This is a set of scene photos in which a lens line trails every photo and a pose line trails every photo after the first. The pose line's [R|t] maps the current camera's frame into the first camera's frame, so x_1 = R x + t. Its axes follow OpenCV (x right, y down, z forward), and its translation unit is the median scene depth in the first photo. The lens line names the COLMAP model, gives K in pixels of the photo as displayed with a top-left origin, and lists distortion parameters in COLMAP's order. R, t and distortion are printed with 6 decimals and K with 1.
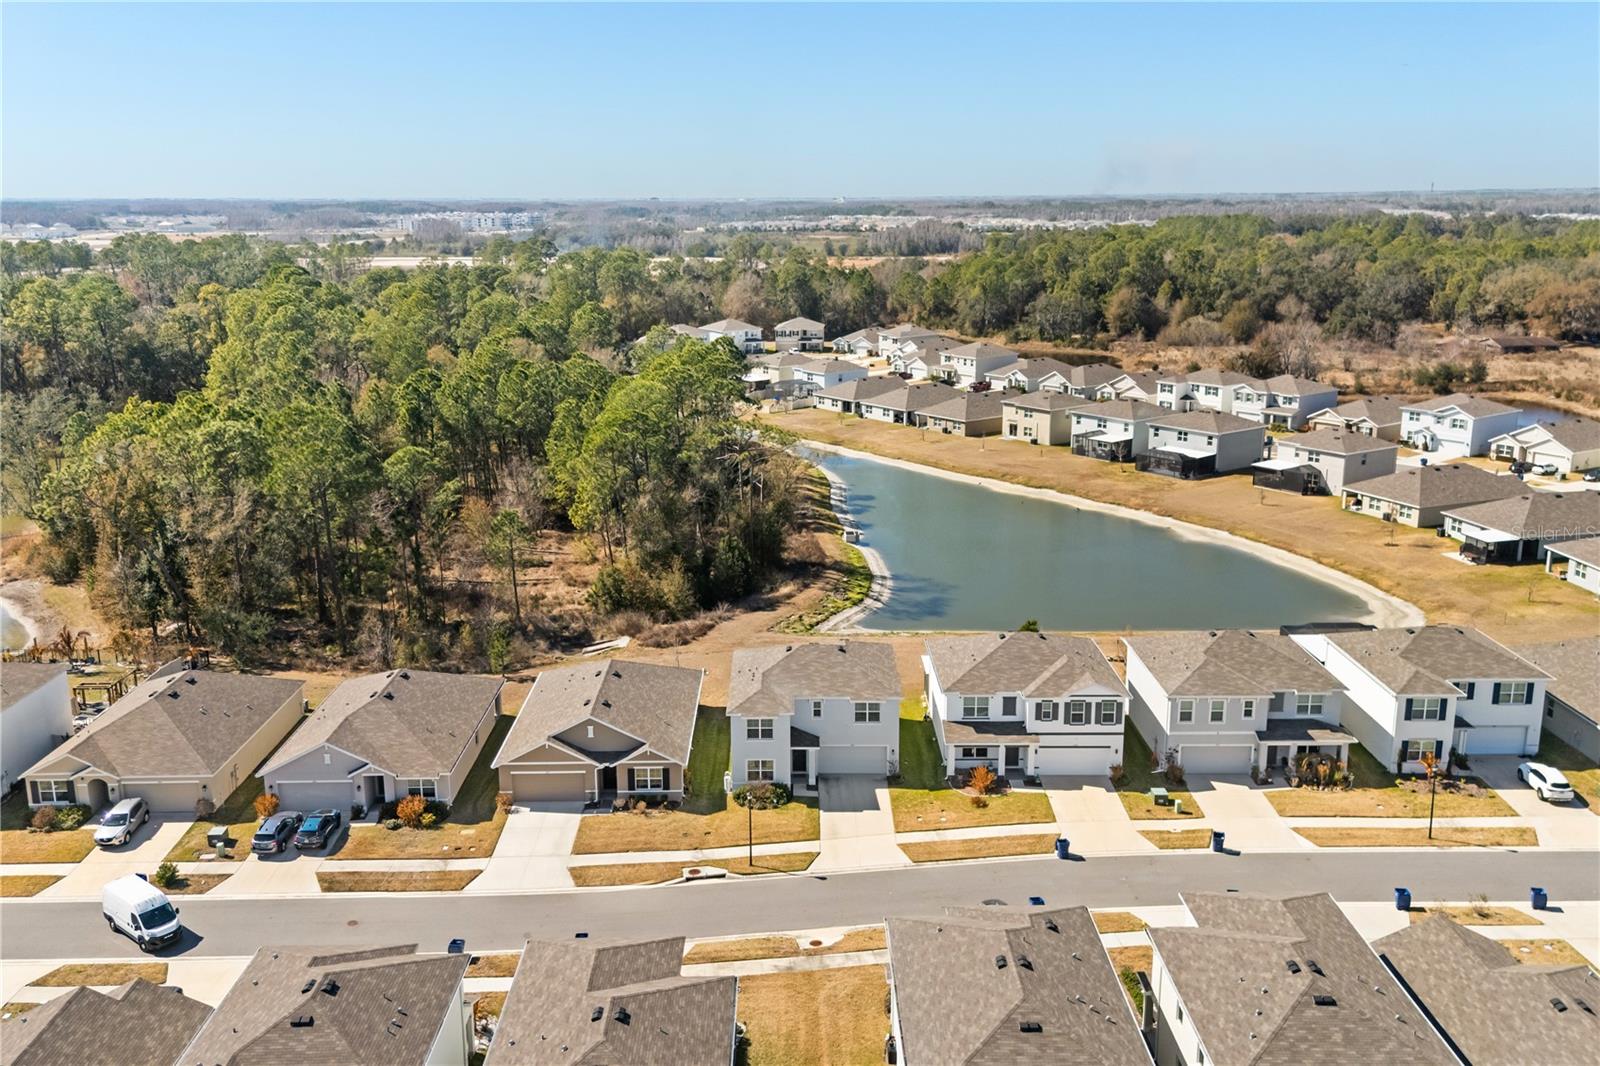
lens RADIAL K [[1412.3, 0, 800.0], [0, 1412.3, 533.0], [0, 0, 1]] dist [0.159247, -0.345835]
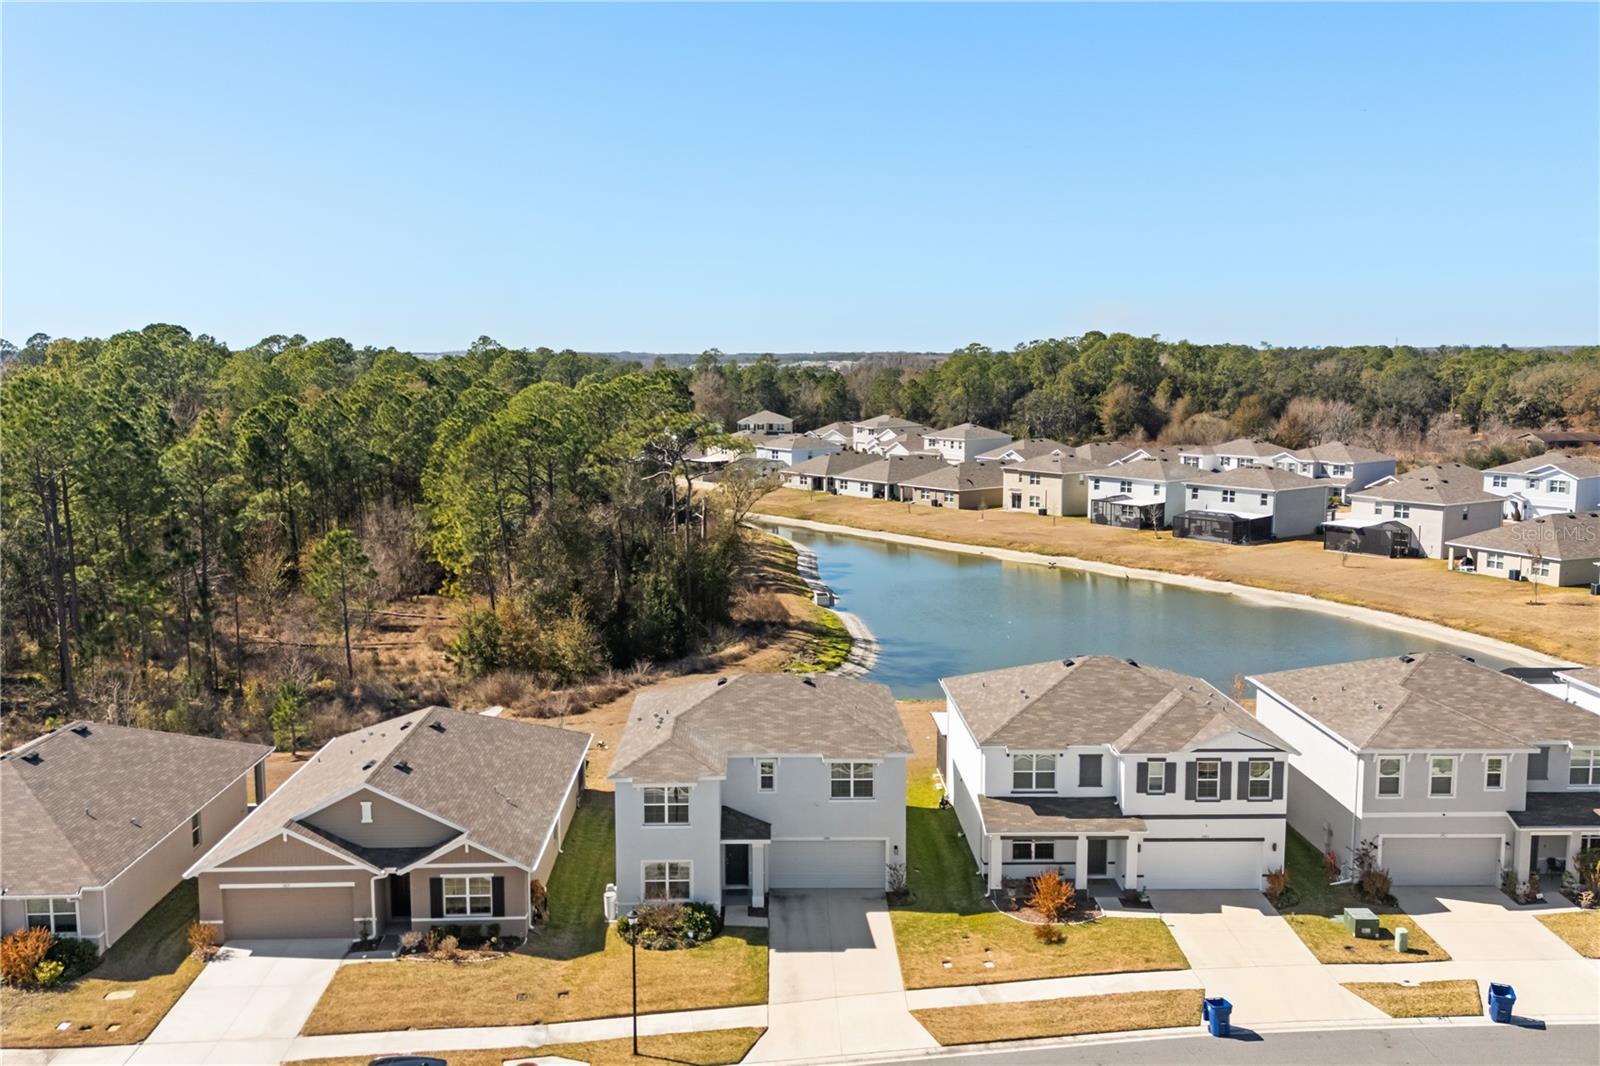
lens RADIAL K [[1425.2, 0, 800.0], [0, 1425.2, 533.0], [0, 0, 1]] dist [0.099933, -0.108660]
pose [[0.999797, 0.000067, 0.020151, 0.008880], [0.002145, 0.993956, -0.109757, 0.057249], [-0.020037, 0.109778, 0.993754, 0.254819]]
